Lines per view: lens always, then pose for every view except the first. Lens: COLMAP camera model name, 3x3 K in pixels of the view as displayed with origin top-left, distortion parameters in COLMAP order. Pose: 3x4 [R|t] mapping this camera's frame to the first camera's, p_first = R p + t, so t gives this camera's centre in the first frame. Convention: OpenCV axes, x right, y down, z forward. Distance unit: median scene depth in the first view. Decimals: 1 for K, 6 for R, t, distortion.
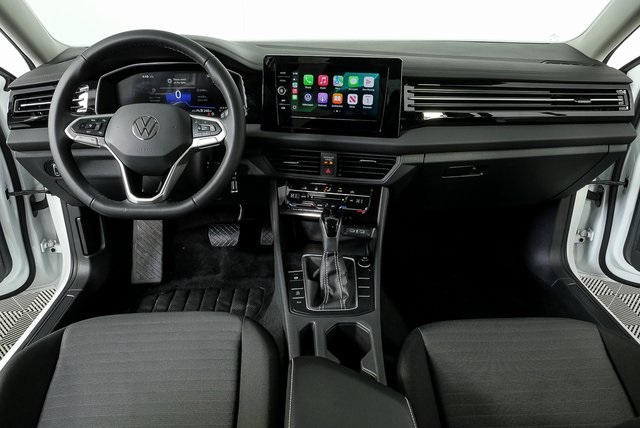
lens RADIAL K [[478.9, 0, 321.3], [0, 478.9, 217.2], [0, 0, 1]] dist [-0.021477, 0.008235]
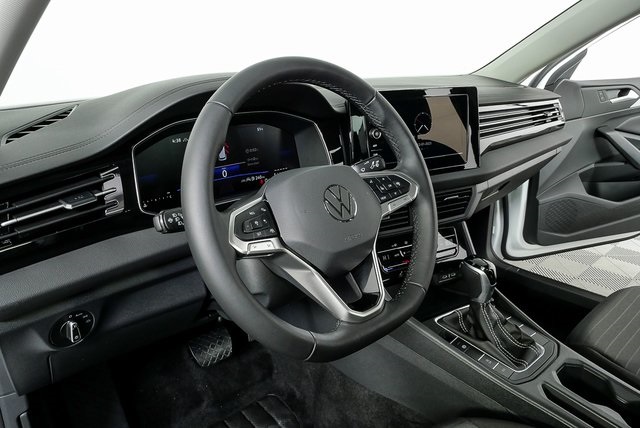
lens RADIAL K [[459.9, 0, 319.3], [0, 459.9, 216.2], [0, 0, 1]] dist [-0.030443, 0.019856]
pose [[0.775480, -0.219546, 0.591971, -0.621721], [0.280664, 0.959734, -0.011729, -0.141048], [-0.565560, 0.175241, 0.805874, 0.427470]]
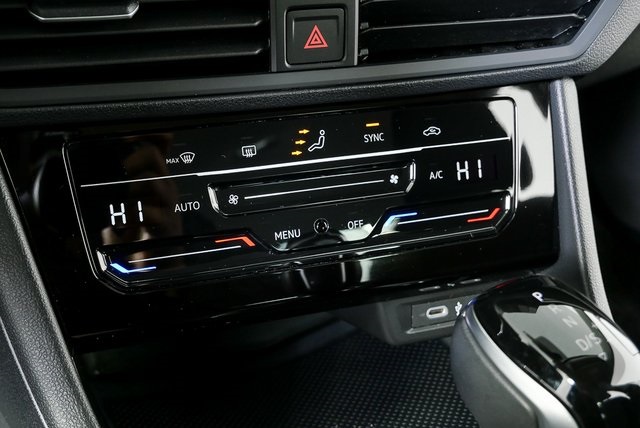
lens RADIAL K [[794.7, 0, 315.9], [0, 794.7, 217.7], [0, 0, 1]] dist [0.019149, 0.000000]
pose [[0.851315, -0.236784, 0.468183, -0.137596], [0.170268, 0.968754, 0.180344, -0.085783], [-0.496257, -0.073813, 0.865032, 0.746769]]
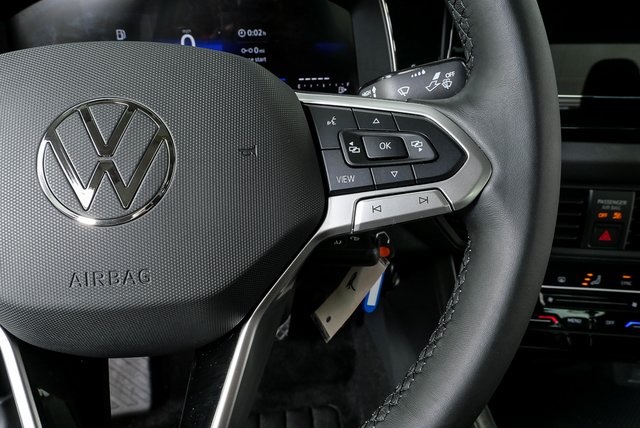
lens RADIAL K [[459.9, 0, 318.7], [0, 459.9, 216.5], [0, 0, 1]] dist [-0.030443, 0.019856]
pose [[0.995414, -0.051717, 0.080470, -0.243787], [0.049053, 0.998192, 0.034739, -0.136645], [-0.082121, -0.030632, 0.996152, 0.658276]]
